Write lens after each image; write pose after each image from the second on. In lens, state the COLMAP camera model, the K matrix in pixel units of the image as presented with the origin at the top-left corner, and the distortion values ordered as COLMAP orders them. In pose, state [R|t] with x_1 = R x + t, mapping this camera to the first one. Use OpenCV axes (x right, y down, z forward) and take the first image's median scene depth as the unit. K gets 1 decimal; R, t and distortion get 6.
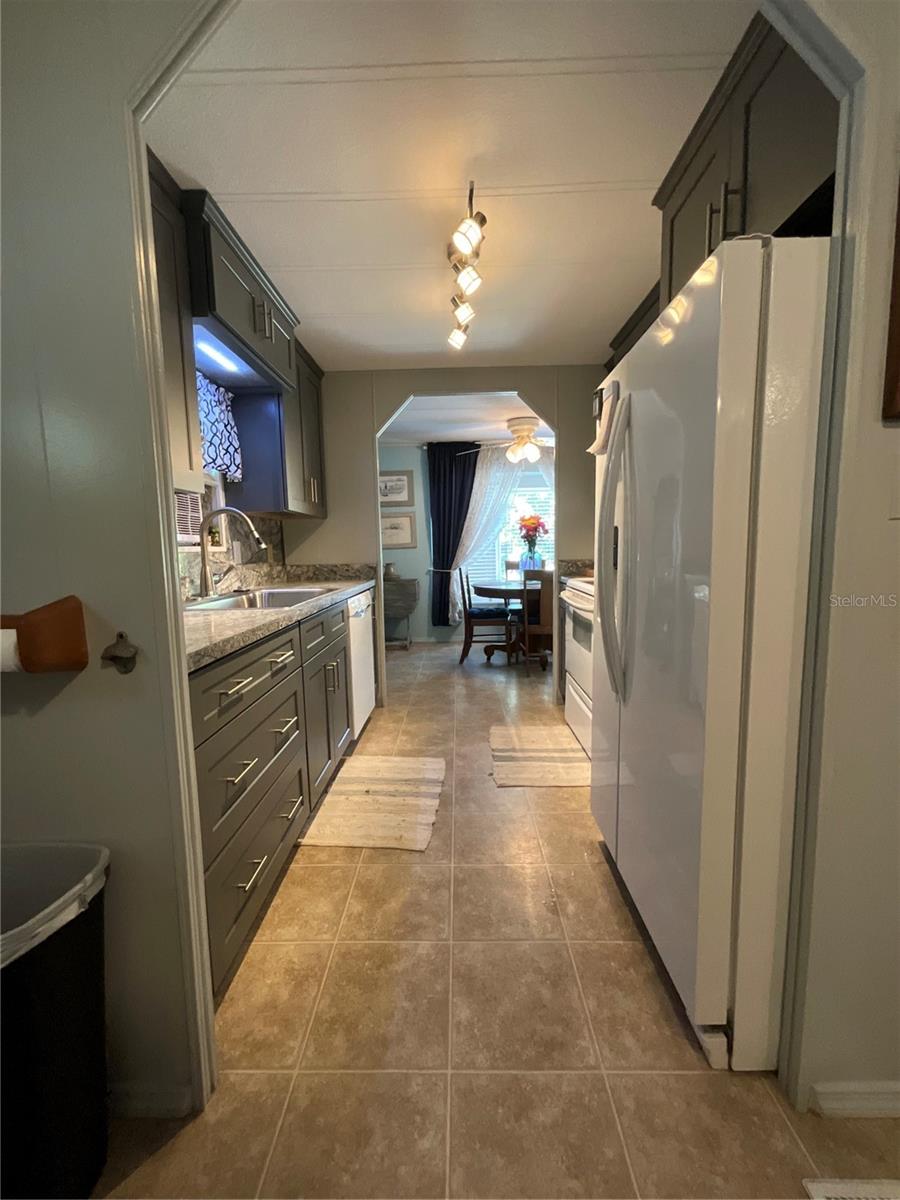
lens RADIAL K [[480.3, 0, 449.0], [0, 480.3, 598.5], [0, 0, 1]] dist [0.002457, 0.000401]
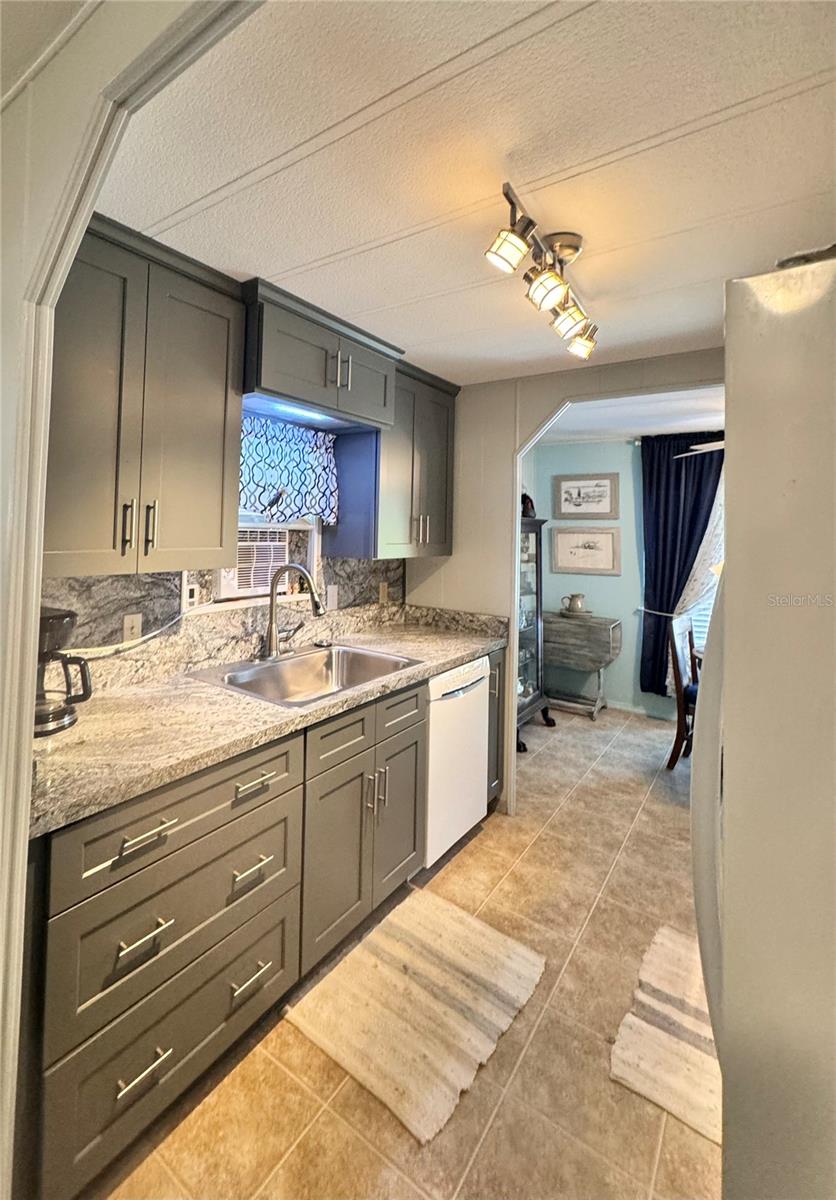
lens RADIAL K [[541.9, 0, 333.6], [0, 541.9, 505.8], [0, 0, 1]] dist [-0.004083, 0.000591]
pose [[0.788110, 0.021860, -0.615146, 0.196025], [-0.110959, 0.988043, -0.107046, -0.158787], [0.605450, 0.152621, 0.781113, 0.165841]]
